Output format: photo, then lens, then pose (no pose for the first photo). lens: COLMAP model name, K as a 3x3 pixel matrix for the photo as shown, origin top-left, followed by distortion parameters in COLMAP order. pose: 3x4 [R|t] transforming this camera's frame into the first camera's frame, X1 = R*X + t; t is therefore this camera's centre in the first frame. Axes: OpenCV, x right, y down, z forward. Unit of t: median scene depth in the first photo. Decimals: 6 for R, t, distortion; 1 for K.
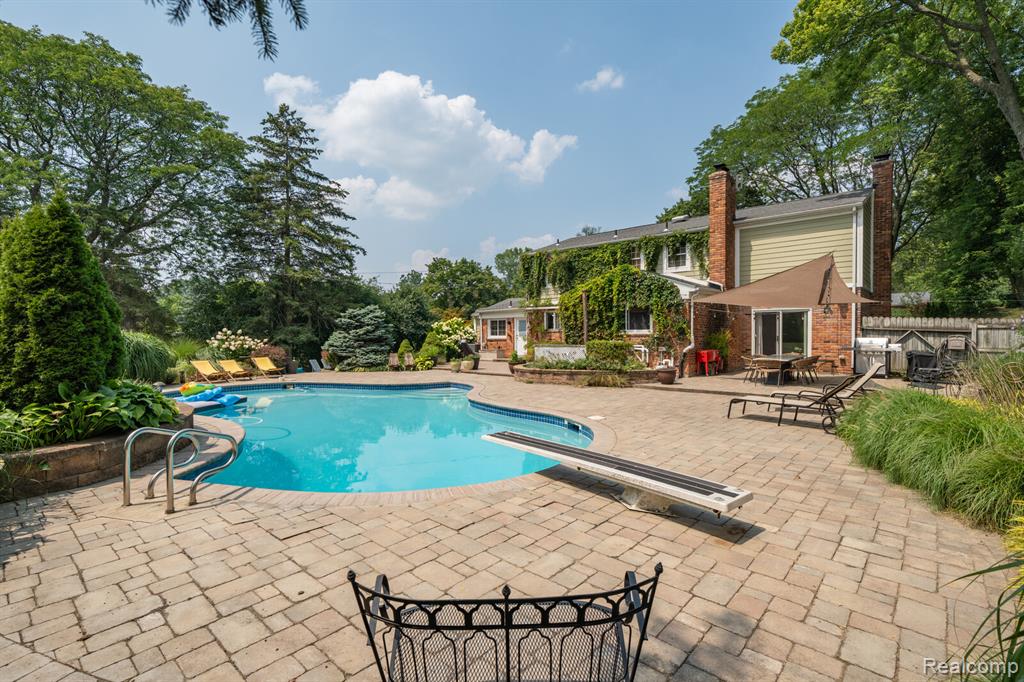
lens RADIAL K [[466.6, 0, 509.7], [0, 466.6, 339.3], [0, 0, 1]] dist [-0.008749, -0.000185]
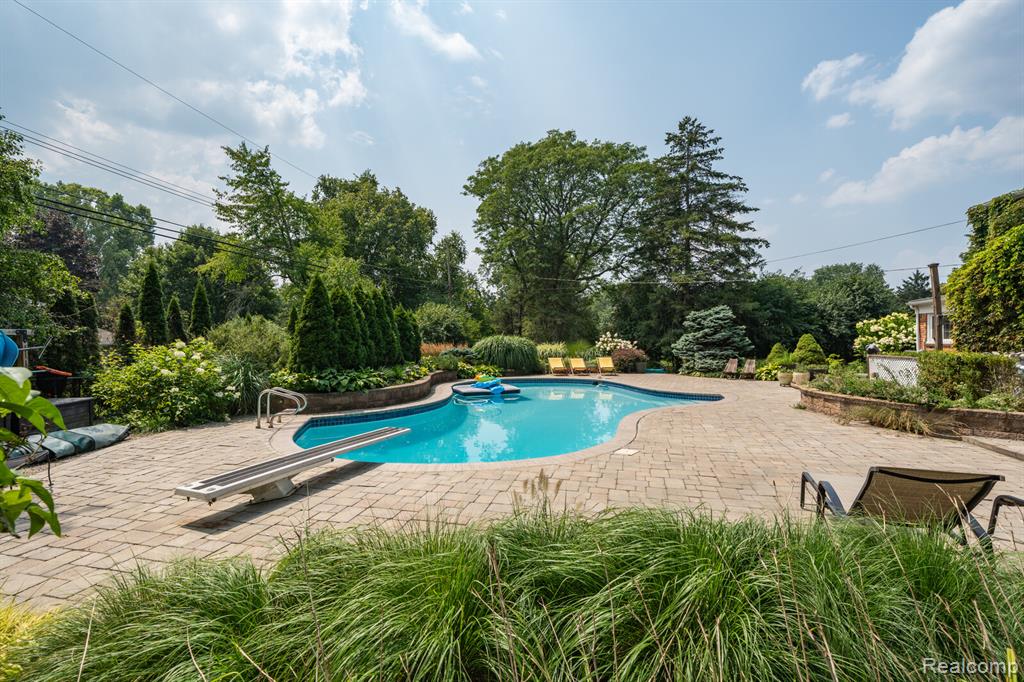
lens RADIAL K [[466.6, 0, 509.9], [0, 466.6, 338.6], [0, 0, 1]] dist [-0.008749, -0.000185]
pose [[0.484077, 0.006668, -0.875000, 0.310246], [-0.007593, 0.999965, 0.003420, -0.007989], [0.874992, 0.004988, 0.484111, 0.185617]]
